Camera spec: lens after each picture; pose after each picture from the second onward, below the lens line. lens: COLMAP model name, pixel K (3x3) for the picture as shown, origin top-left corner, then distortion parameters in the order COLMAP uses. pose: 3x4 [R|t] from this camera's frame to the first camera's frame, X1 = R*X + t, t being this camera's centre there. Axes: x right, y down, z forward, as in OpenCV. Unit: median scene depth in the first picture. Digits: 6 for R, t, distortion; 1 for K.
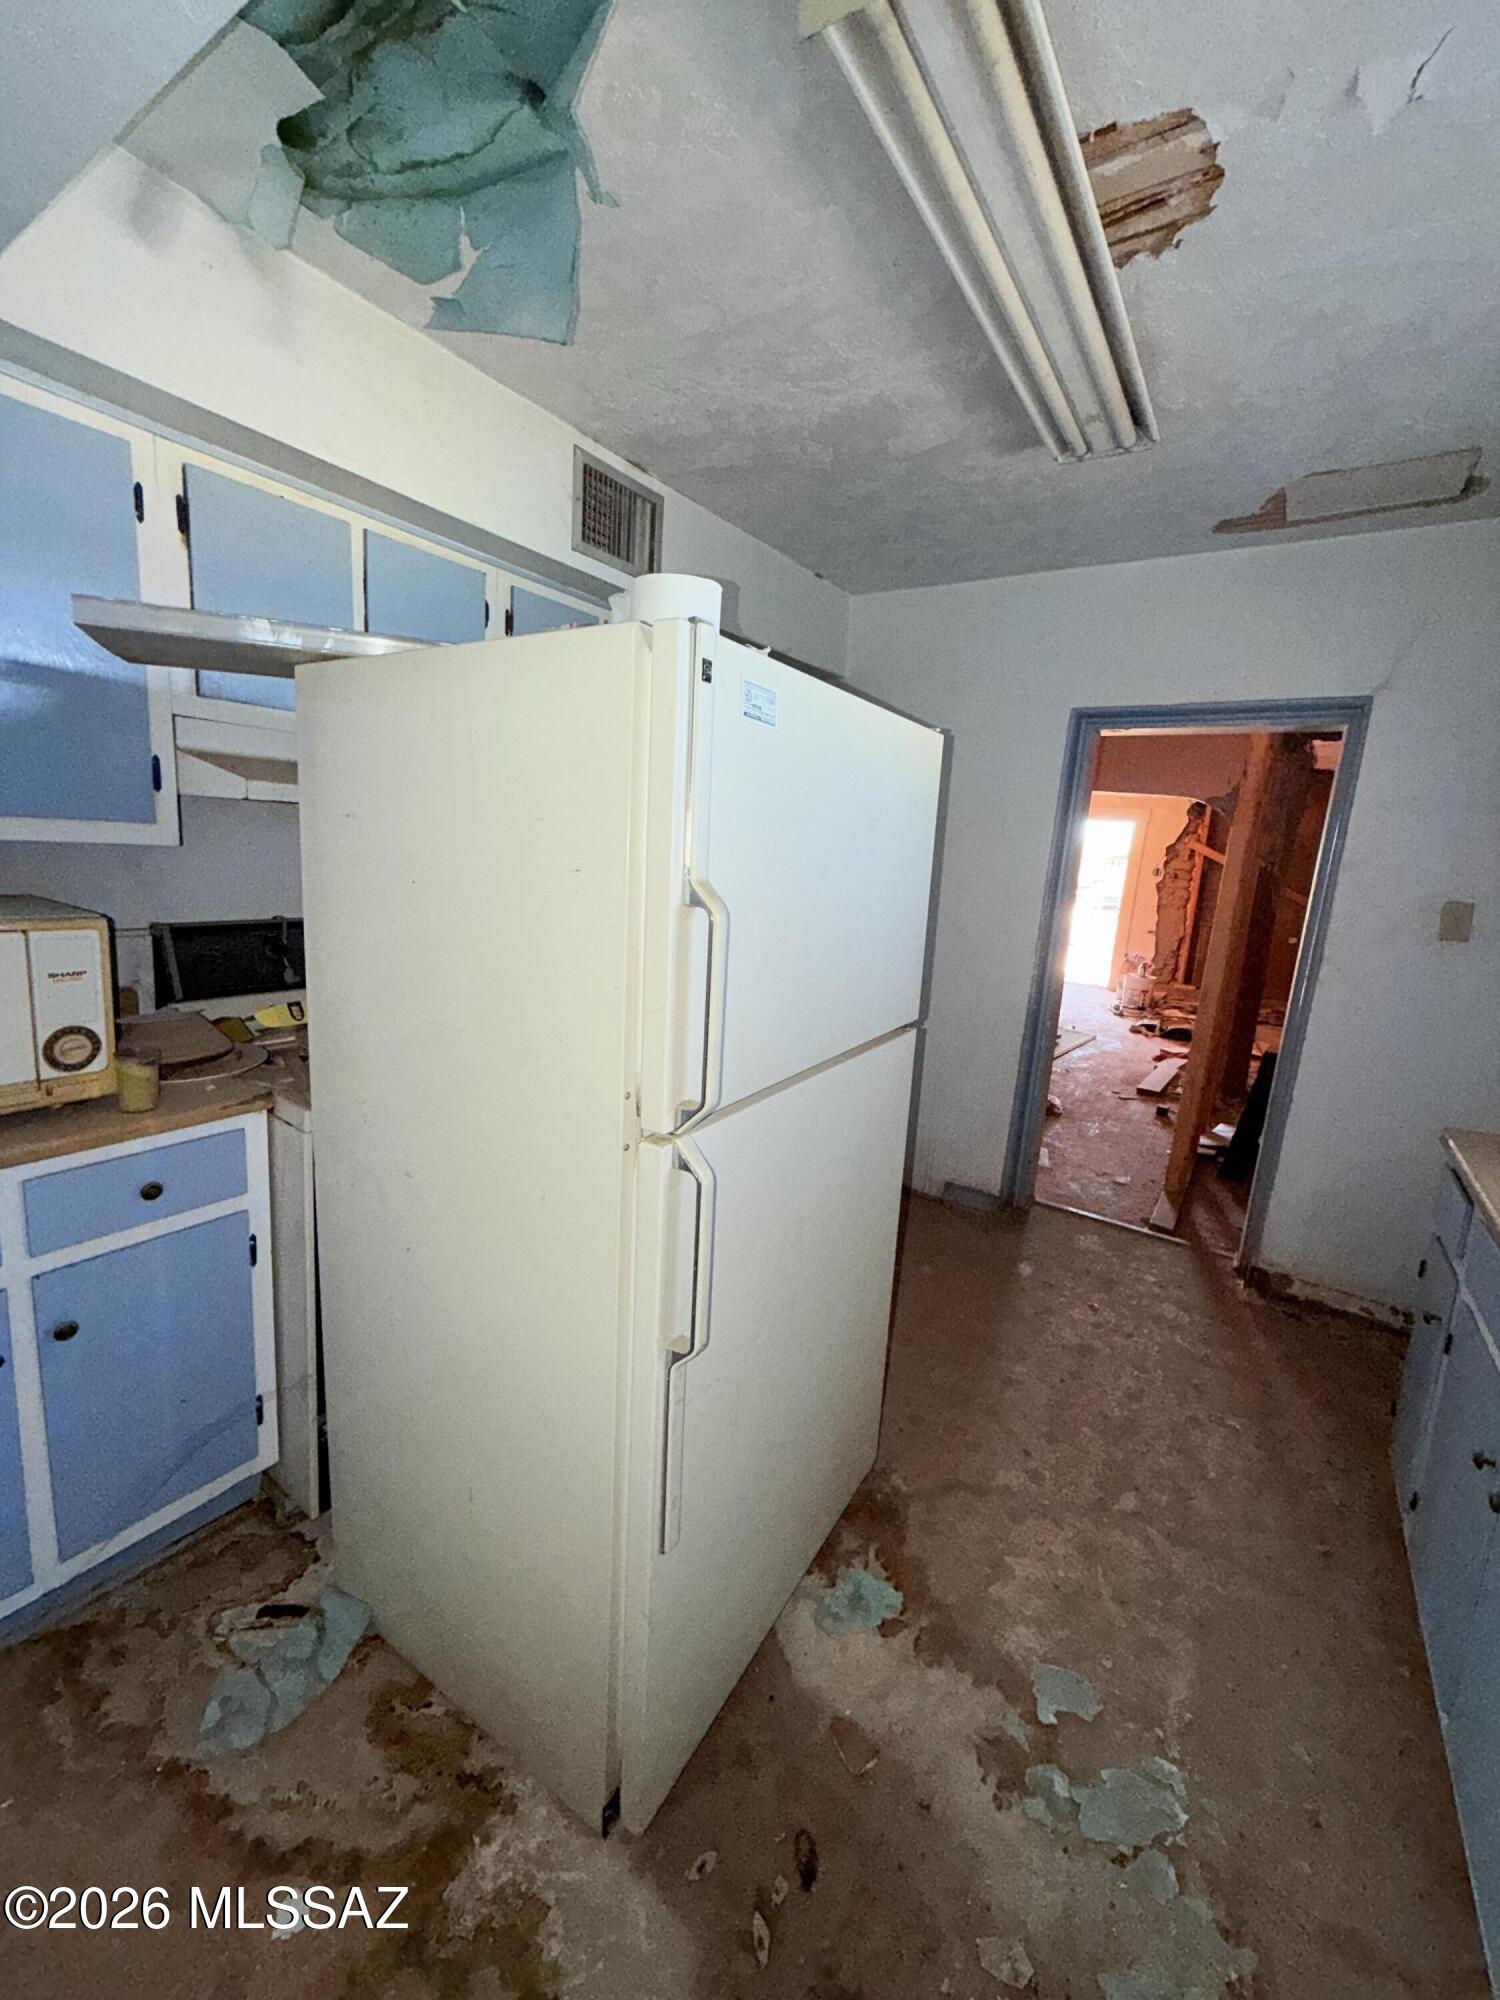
lens RADIAL K [[797.5, 0, 745.2], [0, 797.5, 993.7], [0, 0, 1]] dist [0.000690, -0.000521]
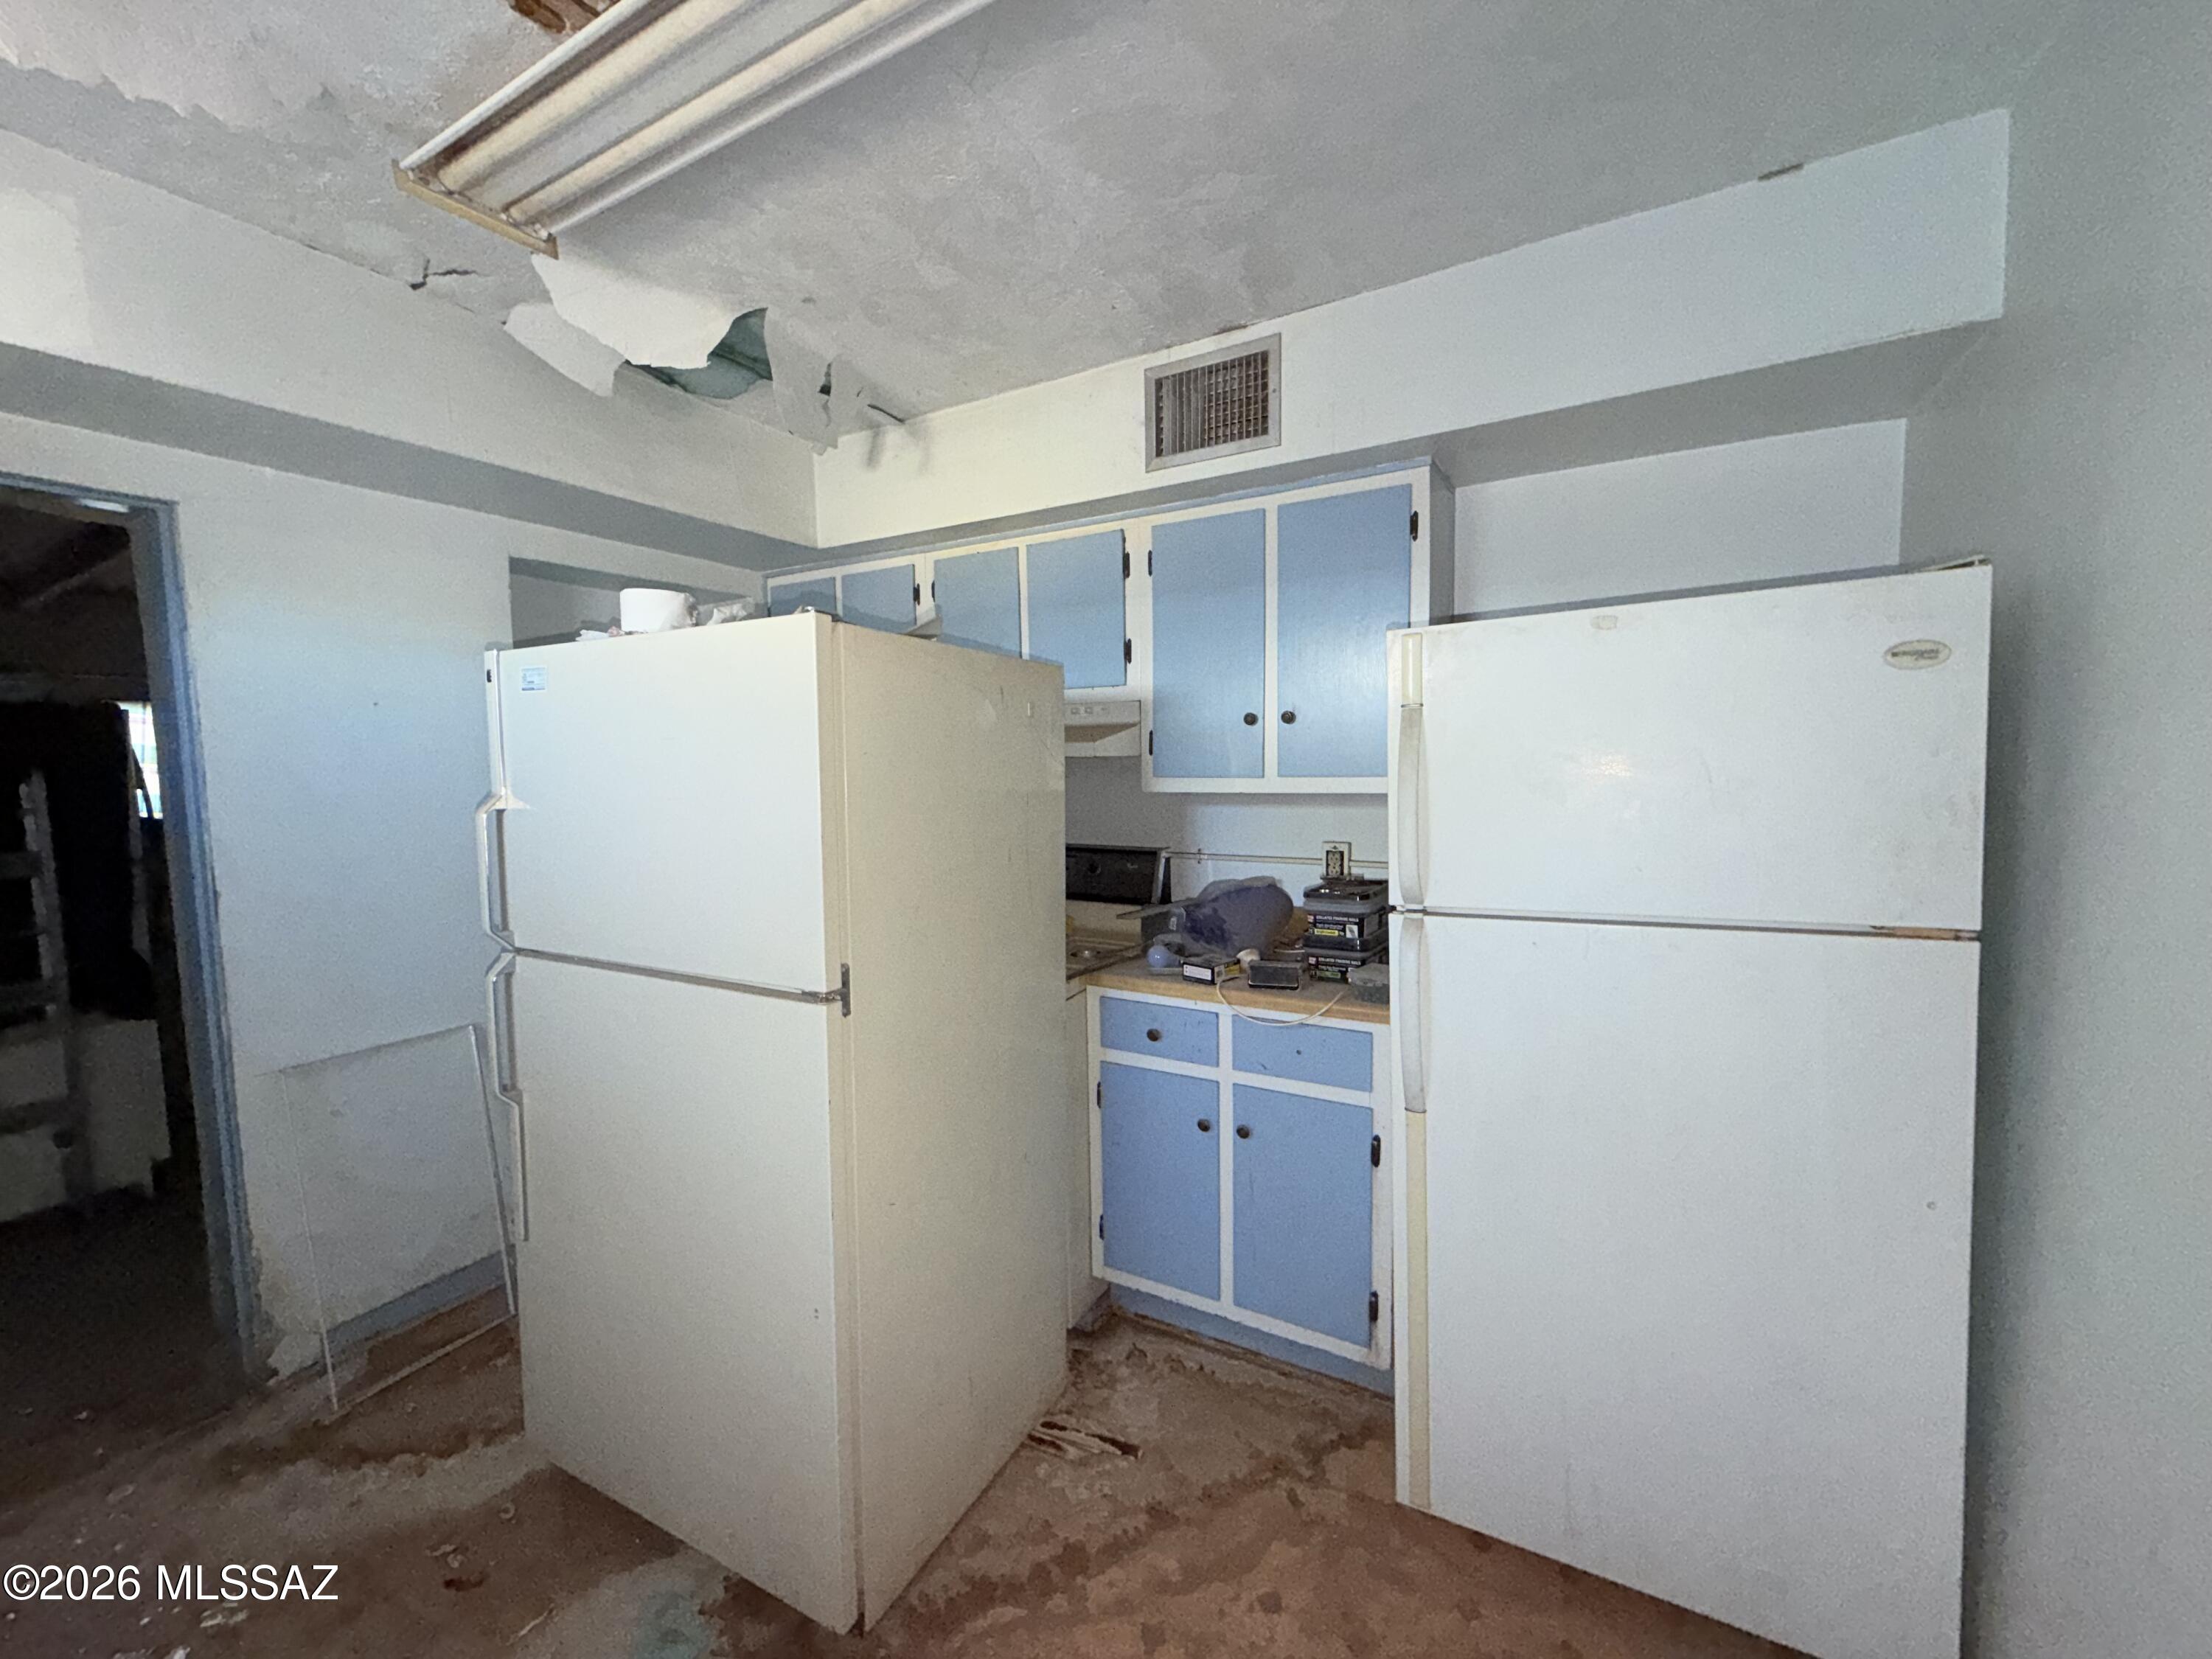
lens RADIAL K [[882.0, 0, 1108.4], [0, 882.0, 830.7], [0, 0, 1]] dist [0.000690, -0.000521]
pose [[0.067719, 0.017242, -0.997555, 1.042529], [-0.172850, 0.984934, 0.005290, -0.163474], [0.982617, 0.172069, 0.069679, 1.185031]]
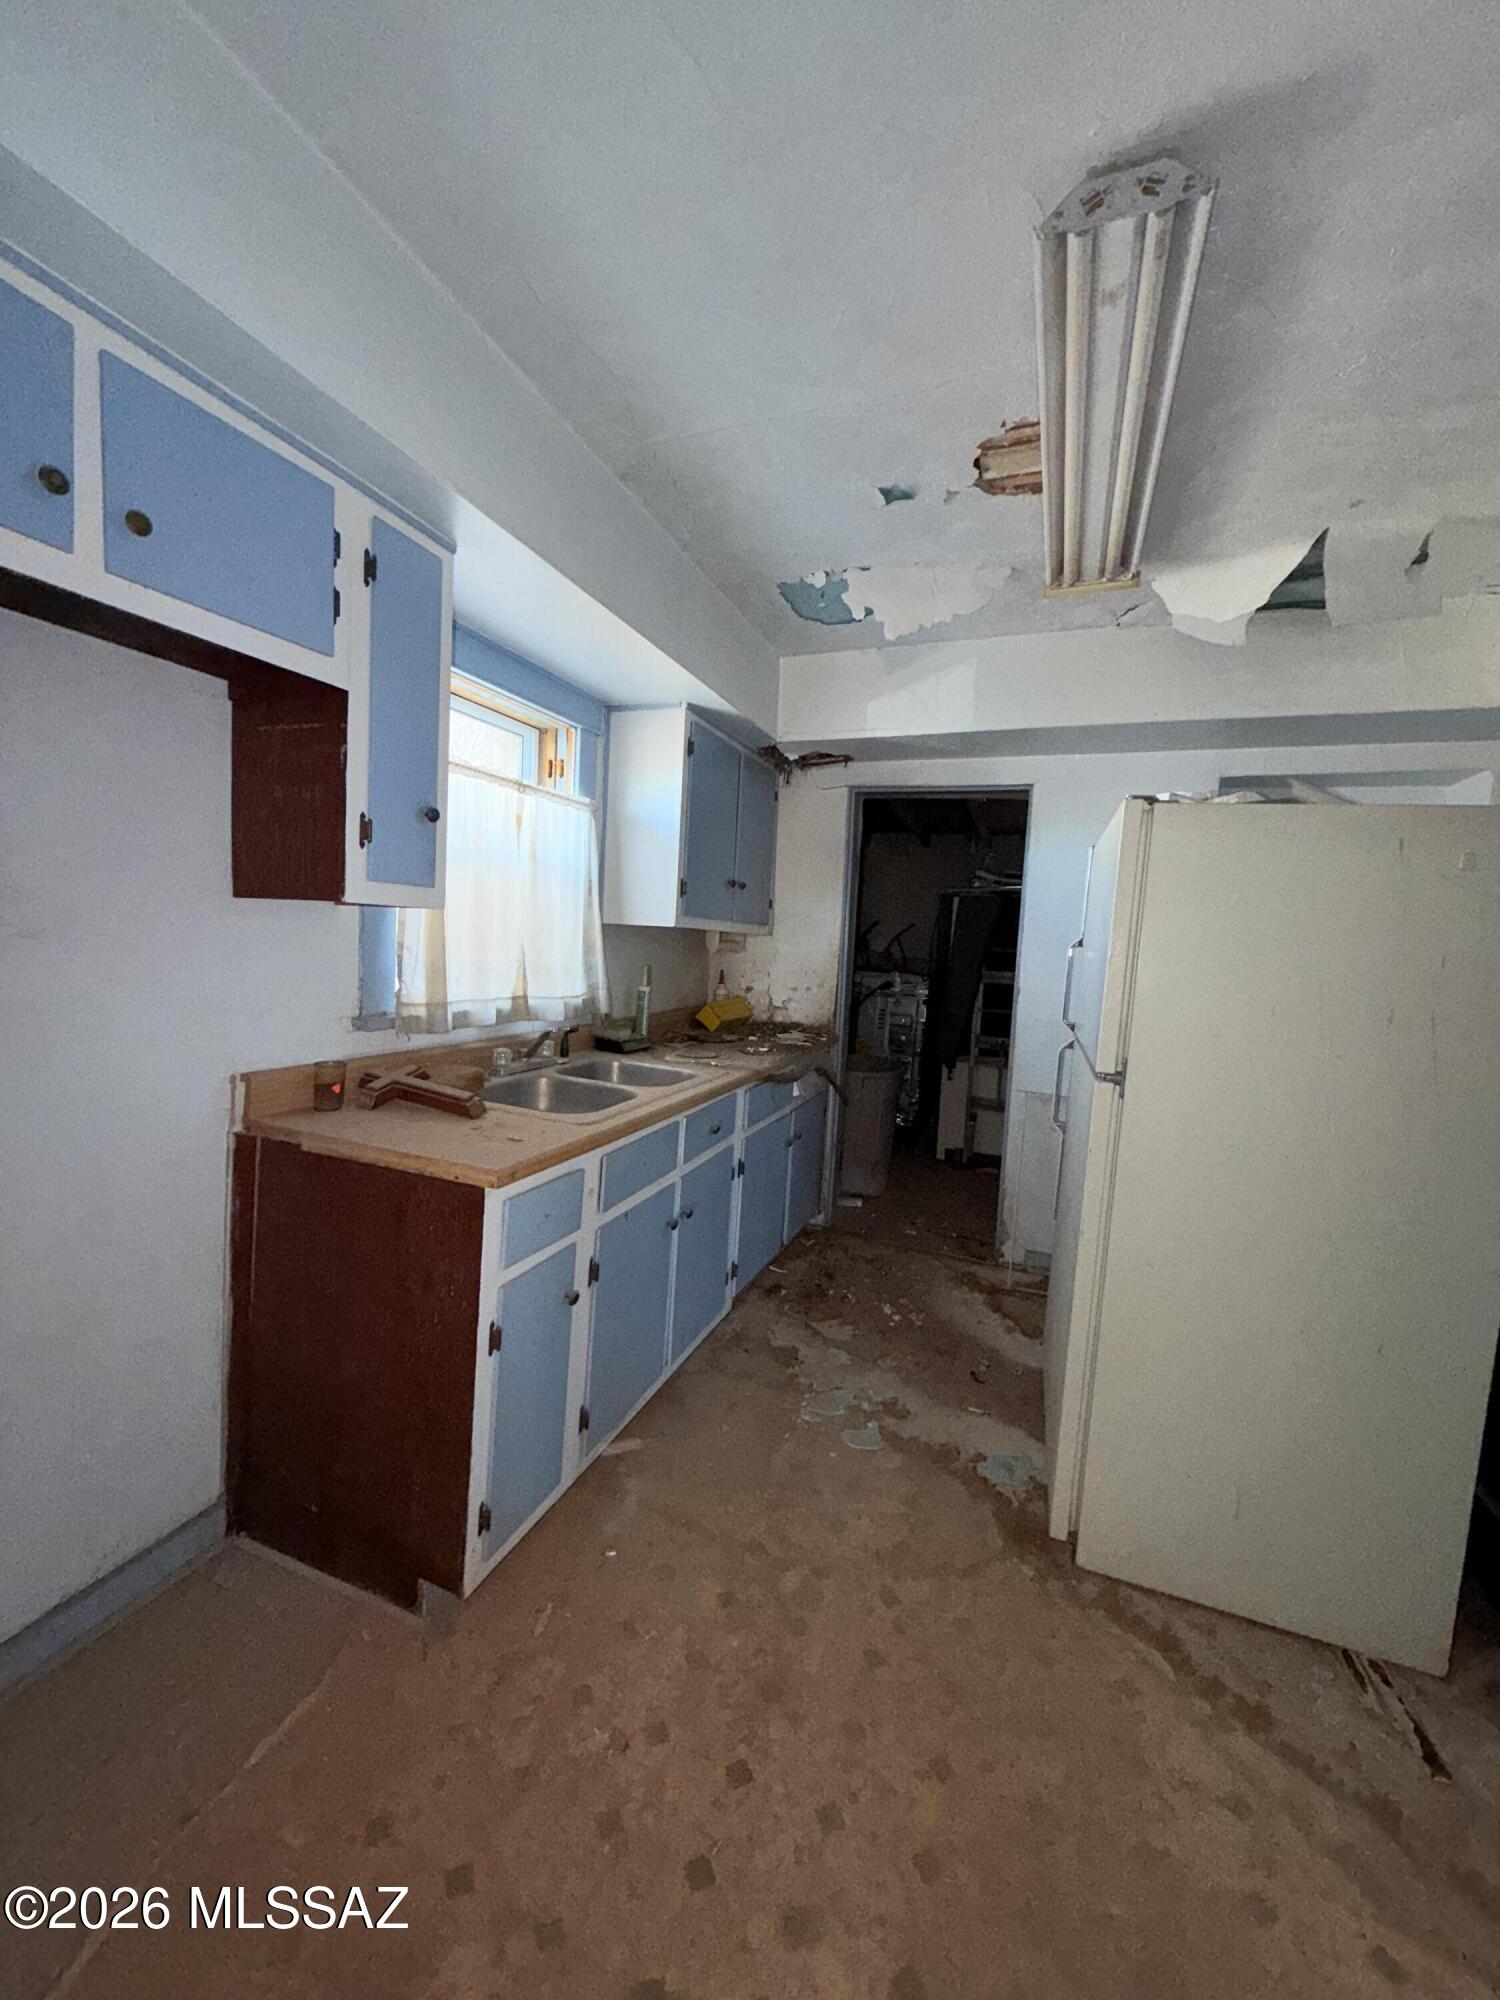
lens RADIAL K [[797.5, 0, 747.2], [0, 797.5, 996.7], [0, 0, 1]] dist [0.000690, -0.000521]
pose [[-0.971080, -0.097285, -0.218034, 0.885559], [-0.151761, 0.956506, 0.249128, -0.245826], [0.184315, 0.275012, -0.943608, 1.864435]]
